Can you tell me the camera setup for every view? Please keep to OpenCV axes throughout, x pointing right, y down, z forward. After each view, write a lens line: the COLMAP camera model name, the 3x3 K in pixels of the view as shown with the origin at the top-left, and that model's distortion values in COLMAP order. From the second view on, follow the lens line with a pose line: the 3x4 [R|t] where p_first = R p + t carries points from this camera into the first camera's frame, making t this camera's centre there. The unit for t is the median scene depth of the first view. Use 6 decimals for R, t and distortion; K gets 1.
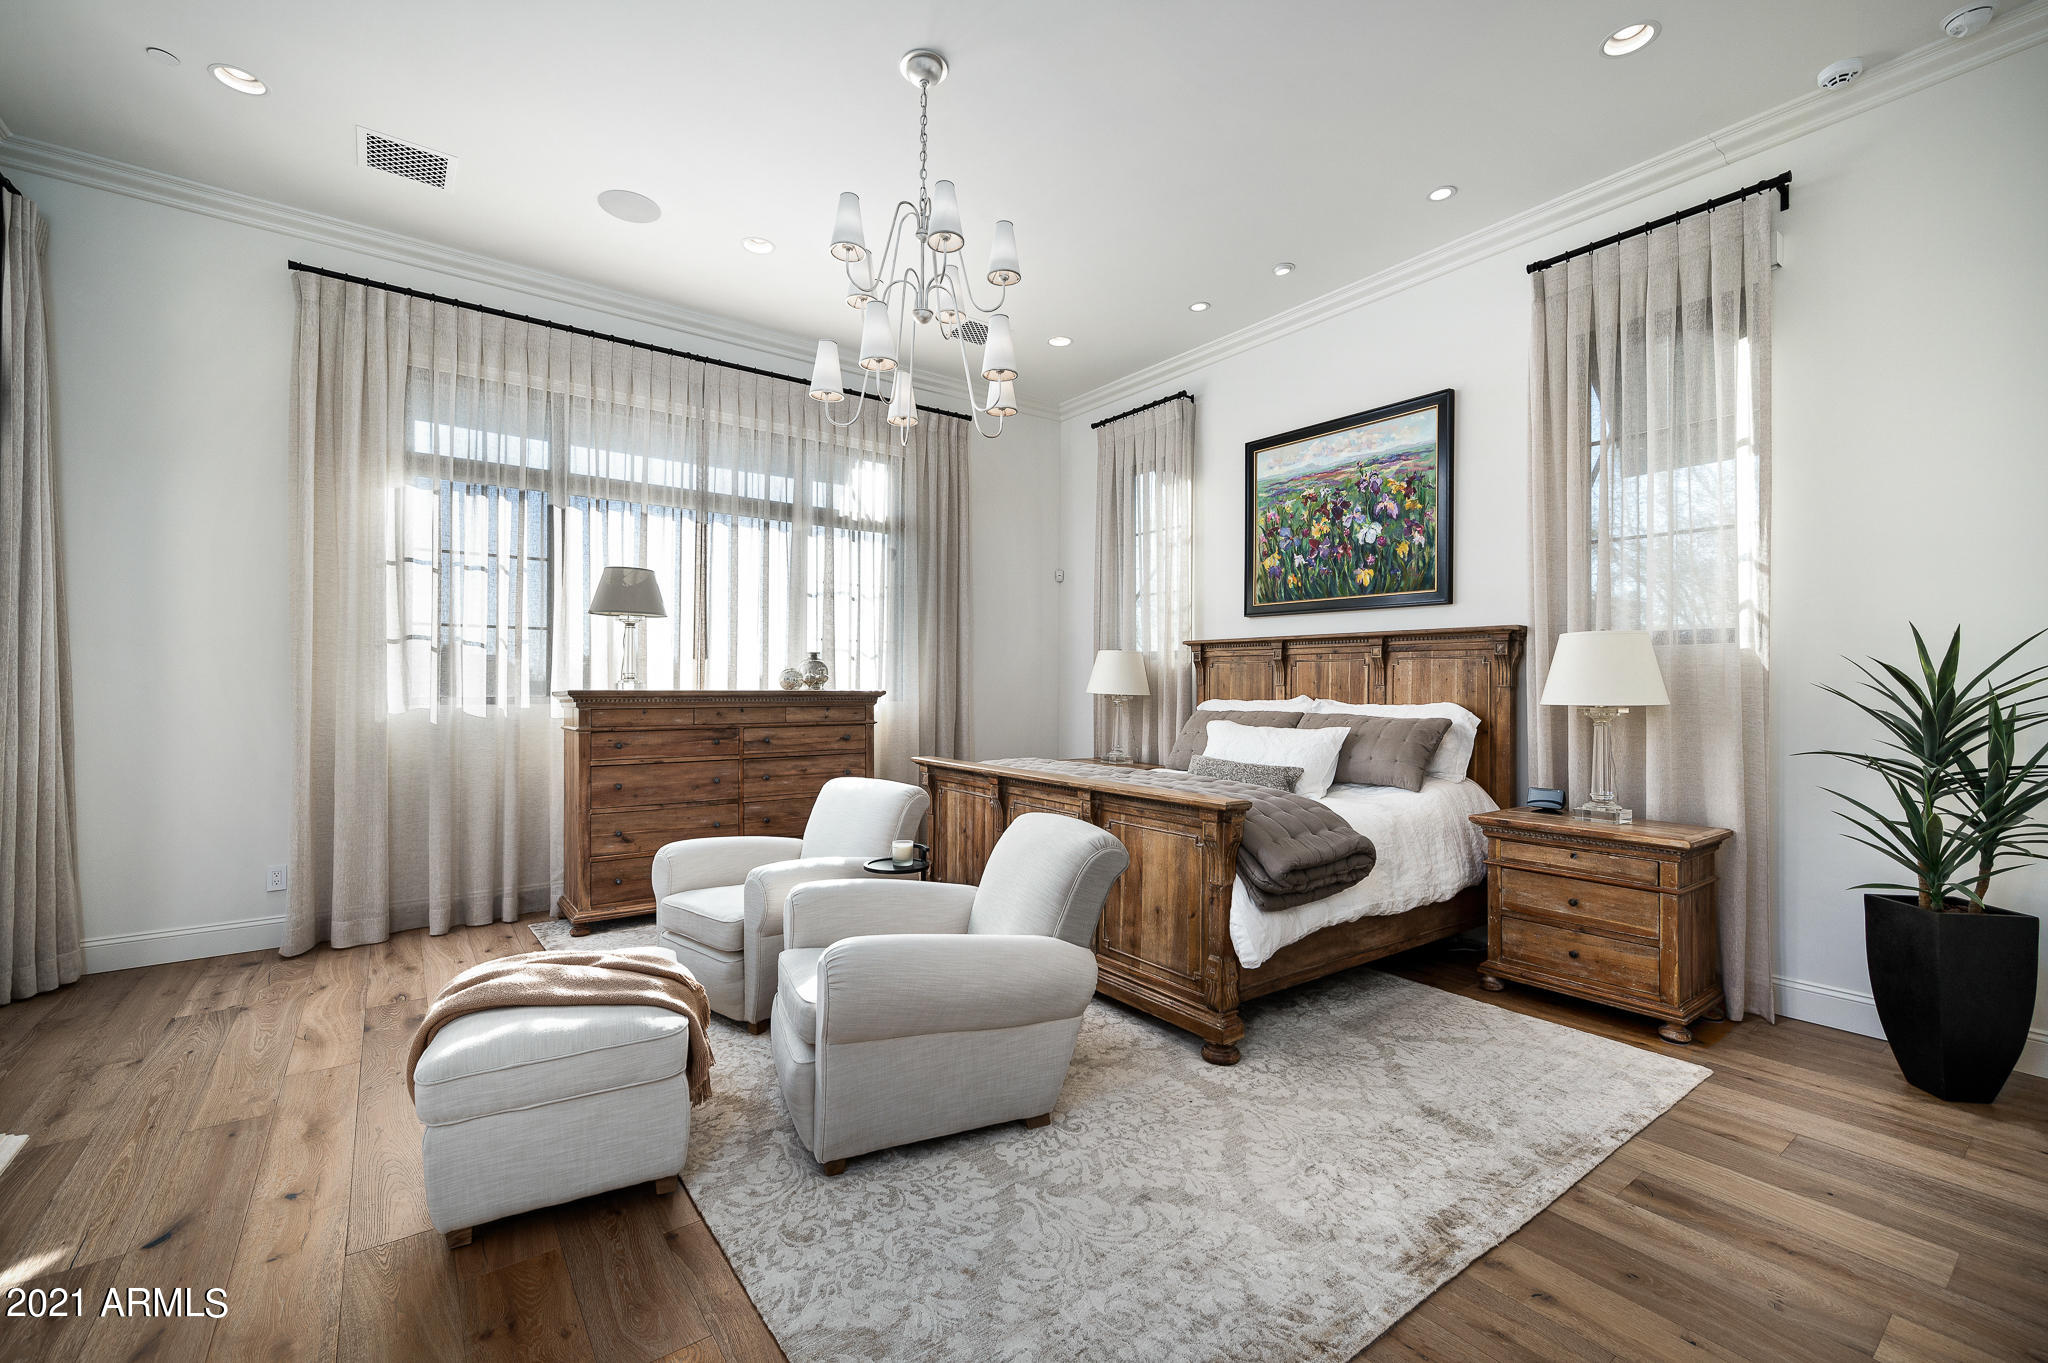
lens RADIAL K [[859.3, 0, 1024.0], [0, 859.3, 681.5], [0, 0, 1]] dist [0.000210, -0.000121]
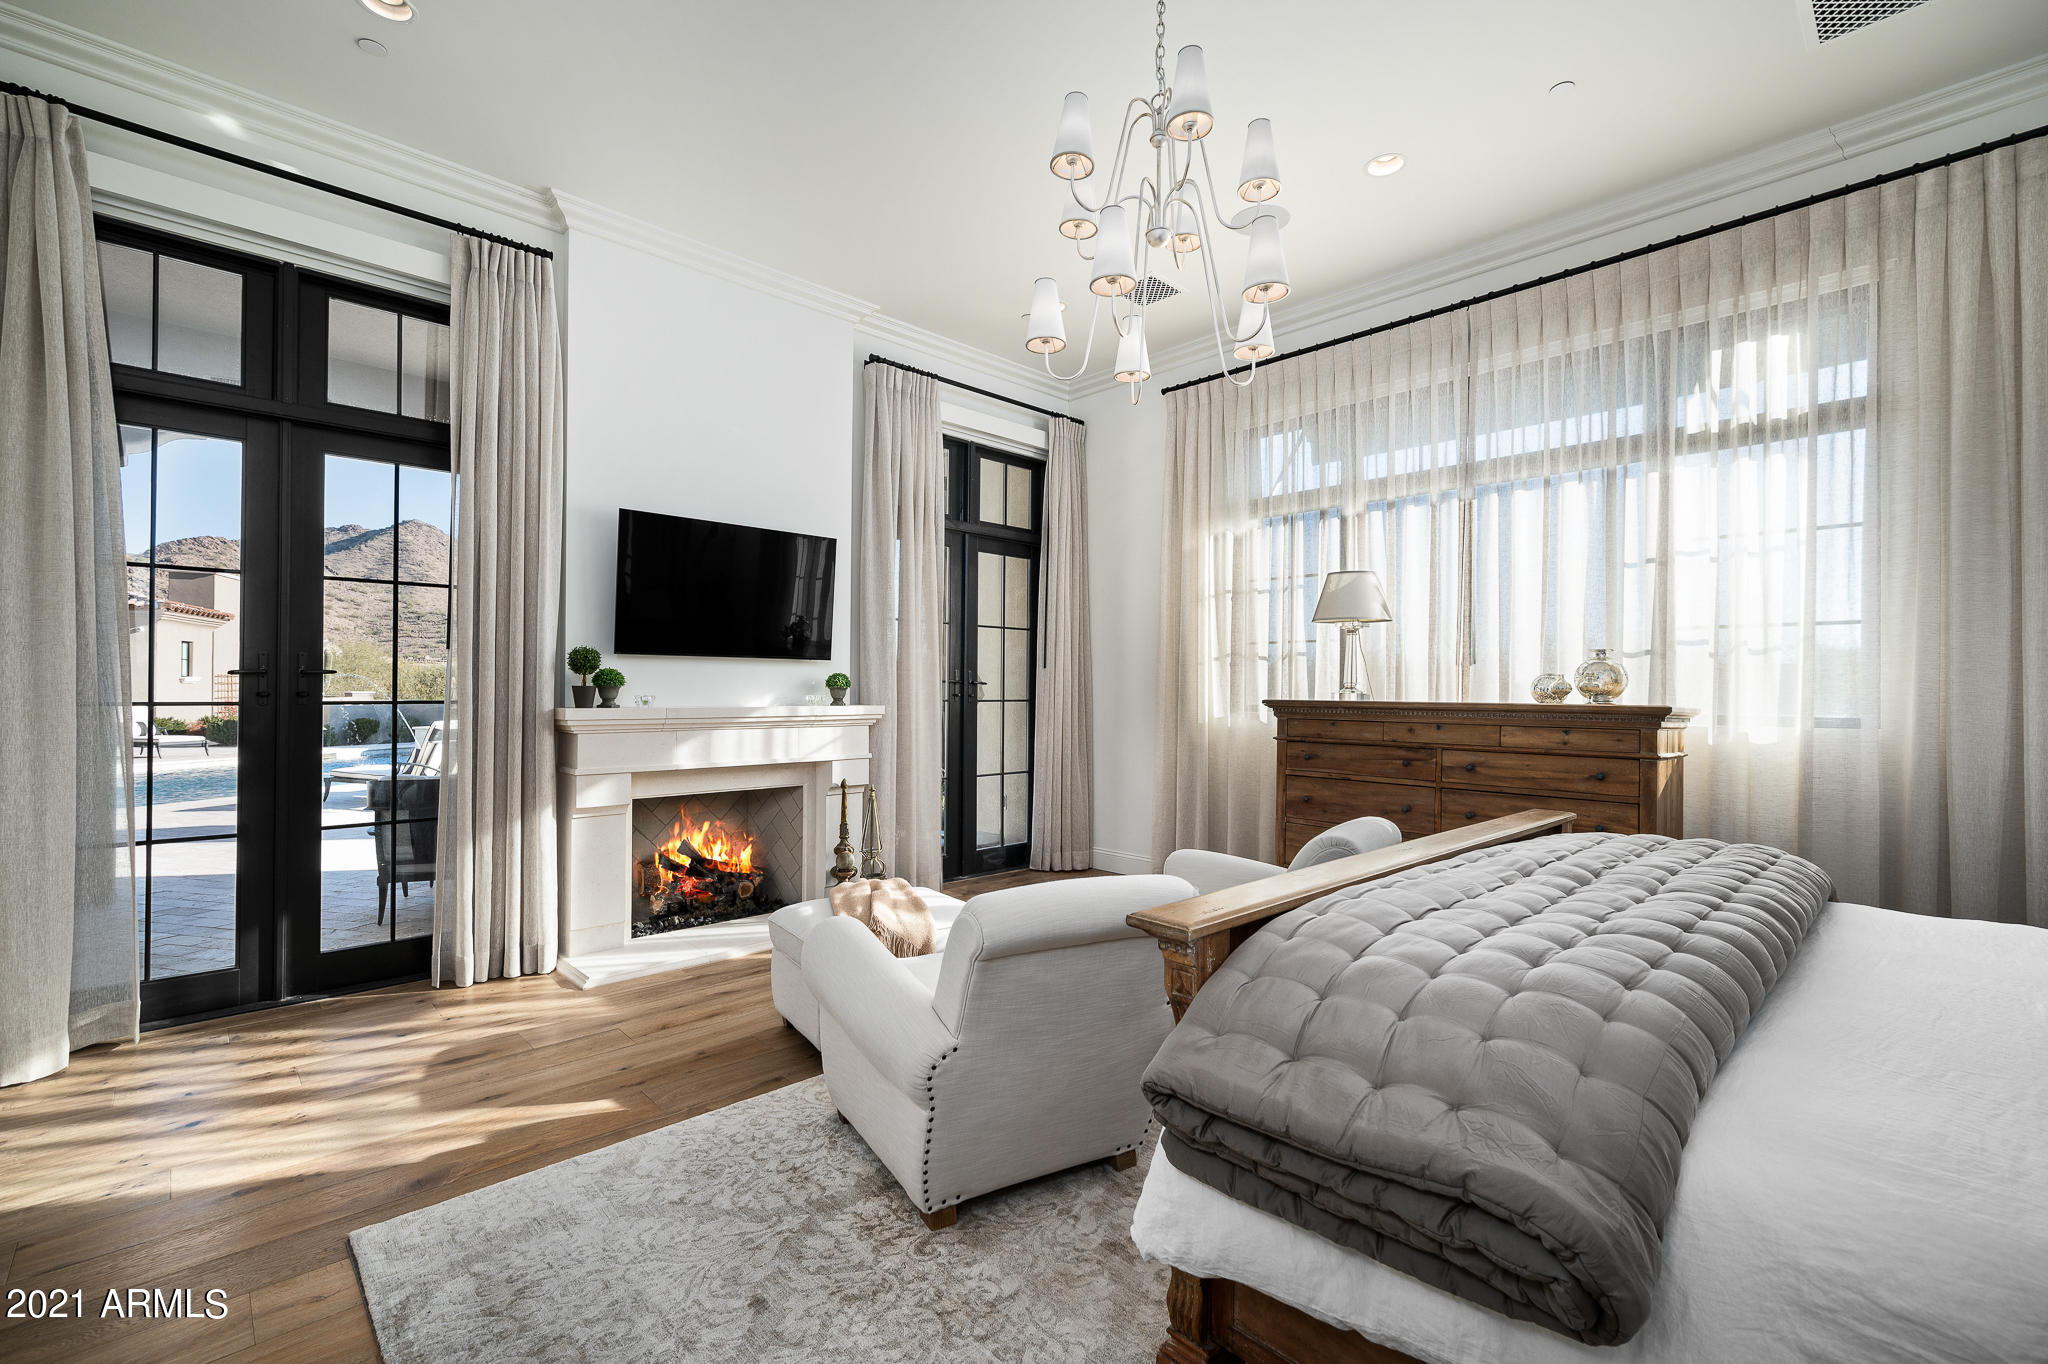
lens RADIAL K [[894.1, 0, 1024.0], [0, 894.1, 682.0], [0, 0, 1]] dist [-0.008612, 0.000079]
pose [[0.113896, -0.011847, -0.993422, 0.479302], [-0.004628, 0.999912, -0.012455, 0.003553], [0.993482, 0.006016, 0.113831, 0.536192]]
